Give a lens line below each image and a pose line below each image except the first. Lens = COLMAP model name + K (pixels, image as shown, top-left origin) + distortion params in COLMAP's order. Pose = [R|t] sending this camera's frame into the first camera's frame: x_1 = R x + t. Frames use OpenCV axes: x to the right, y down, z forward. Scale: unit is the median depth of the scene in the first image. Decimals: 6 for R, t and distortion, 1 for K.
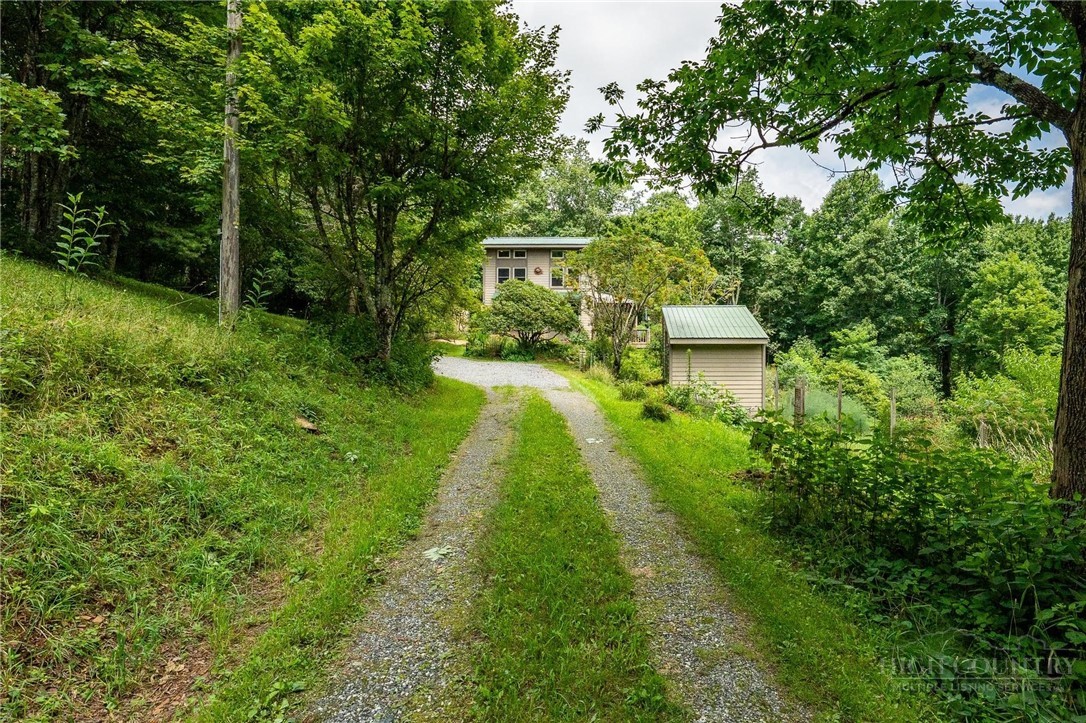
lens RADIAL K [[585.5, 0, 544.9], [0, 585.5, 358.0], [0, 0, 1]] dist [-0.000448, 0.000361]
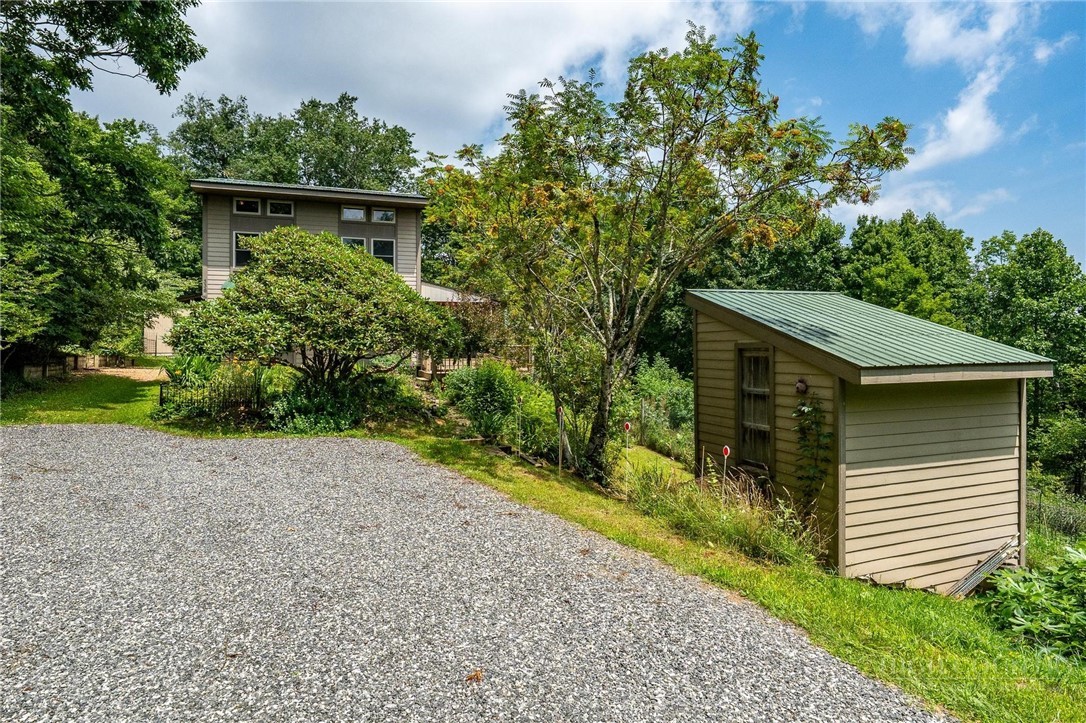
lens RADIAL K [[585.5, 0, 536.3], [0, 585.5, 356.8], [0, 0, 1]] dist [-0.000448, 0.000361]
pose [[0.914336, -0.018086, 0.404553, -0.060251], [0.031462, 0.999155, -0.026440, -0.025503], [-0.403733, 0.036903, 0.914132, 0.527480]]
